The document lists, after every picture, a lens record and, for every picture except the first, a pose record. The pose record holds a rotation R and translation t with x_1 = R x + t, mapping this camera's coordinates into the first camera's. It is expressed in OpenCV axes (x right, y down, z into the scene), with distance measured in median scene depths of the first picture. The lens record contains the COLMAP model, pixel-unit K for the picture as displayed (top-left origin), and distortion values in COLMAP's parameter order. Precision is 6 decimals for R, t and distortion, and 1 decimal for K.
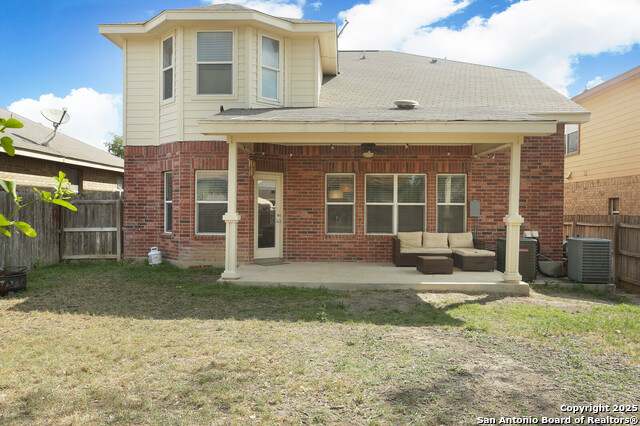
lens RADIAL K [[519.3, 0, 319.6], [0, 519.3, 212.4], [0, 0, 1]] dist [-0.019435, -0.007364]
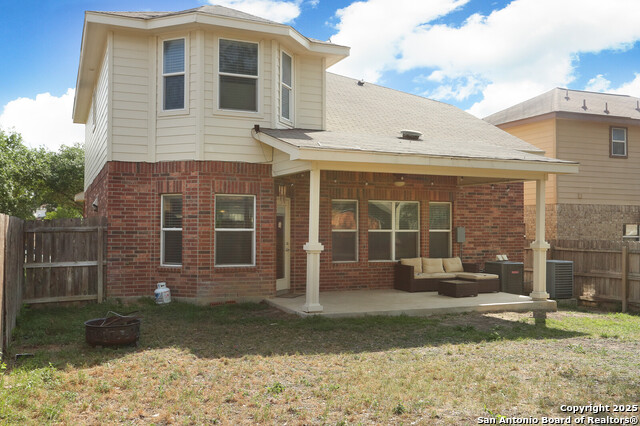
lens RADIAL K [[618.8, 0, 320.7], [0, 618.8, 214.9], [0, 0, 1]] dist [0.015536, 0.000000]
pose [[0.899965, 0.007462, 0.435898, -0.518312], [0.004802, 0.999623, -0.027026, -0.015577], [-0.435935, 0.026415, 0.899590, -0.026577]]
